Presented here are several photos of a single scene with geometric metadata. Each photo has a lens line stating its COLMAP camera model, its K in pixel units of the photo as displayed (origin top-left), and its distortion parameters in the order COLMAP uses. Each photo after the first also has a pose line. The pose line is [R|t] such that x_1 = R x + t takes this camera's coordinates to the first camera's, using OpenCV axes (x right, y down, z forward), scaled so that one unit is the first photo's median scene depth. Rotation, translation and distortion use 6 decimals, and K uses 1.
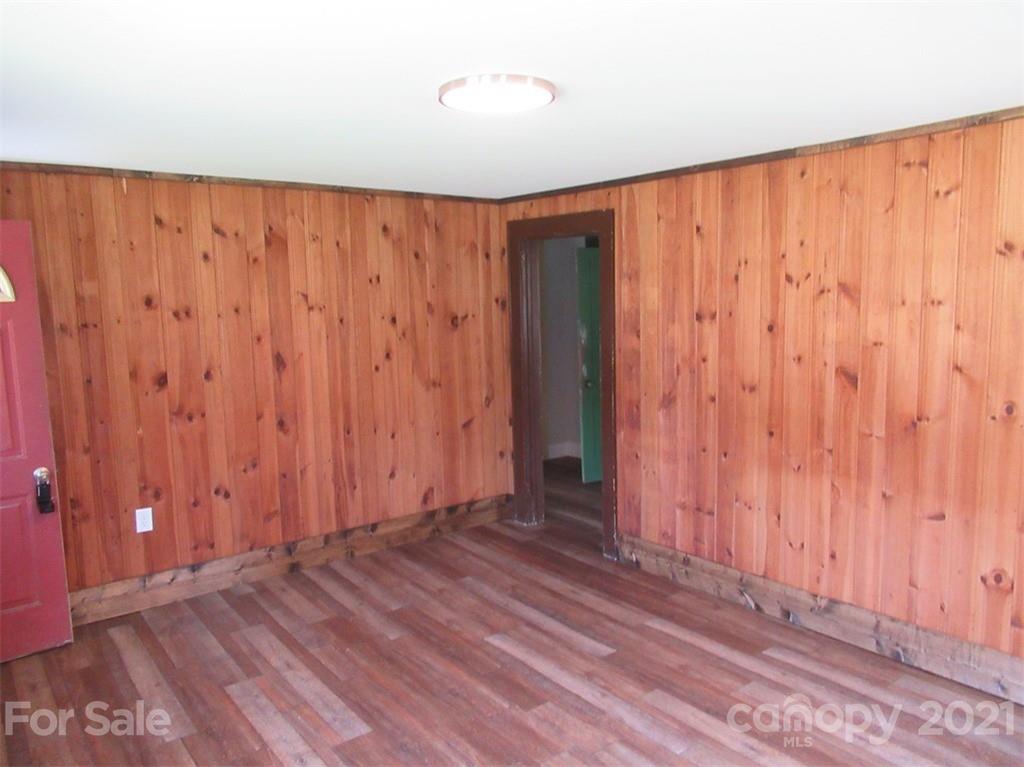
lens RADIAL K [[763.6, 0, 514.6], [0, 763.6, 385.8], [0, 0, 1]] dist [-0.018994, 0.018437]
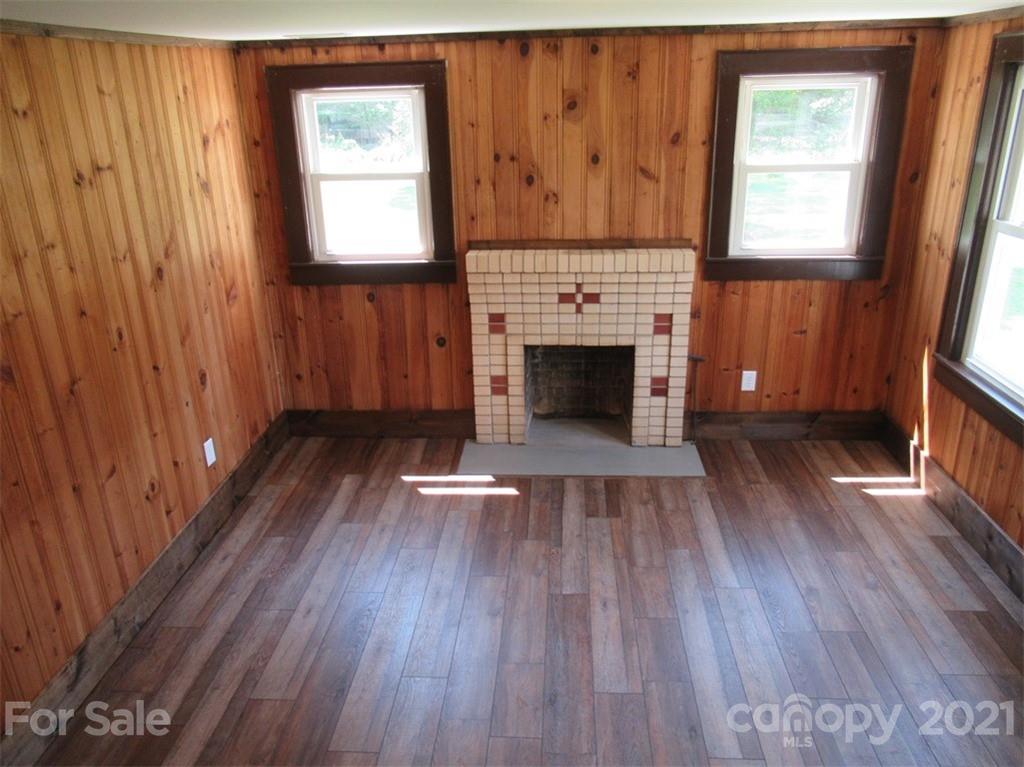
lens RADIAL K [[763.6, 0, 510.8], [0, 763.6, 382.7], [0, 0, 1]] dist [-0.018994, 0.018437]
pose [[-0.742821, -0.191182, 0.641613, -0.353698], [0.133192, 0.897002, 0.421483, -0.232478], [-0.656108, 0.398544, -0.640847, 1.125425]]
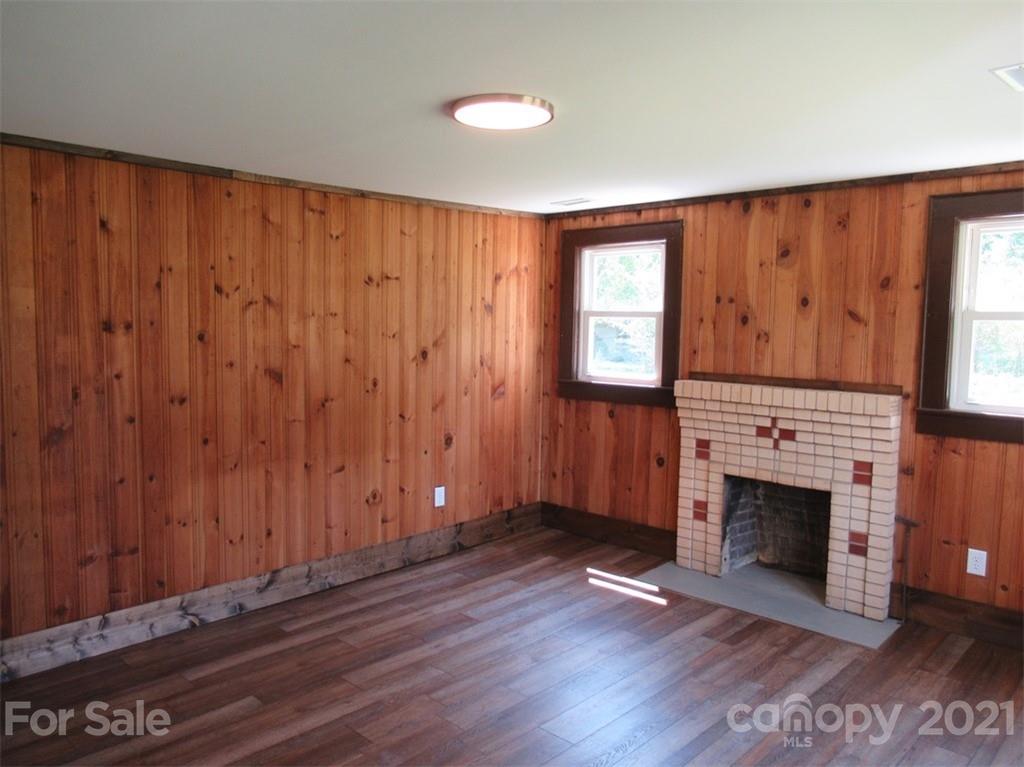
lens RADIAL K [[763.6, 0, 510.6], [0, 763.6, 379.4], [0, 0, 1]] dist [-0.018994, 0.018437]
pose [[-0.144631, -0.048062, 0.988318, -0.776745], [0.118680, 0.990767, 0.065549, -0.039600], [-0.982343, 0.126774, -0.137592, 0.790124]]
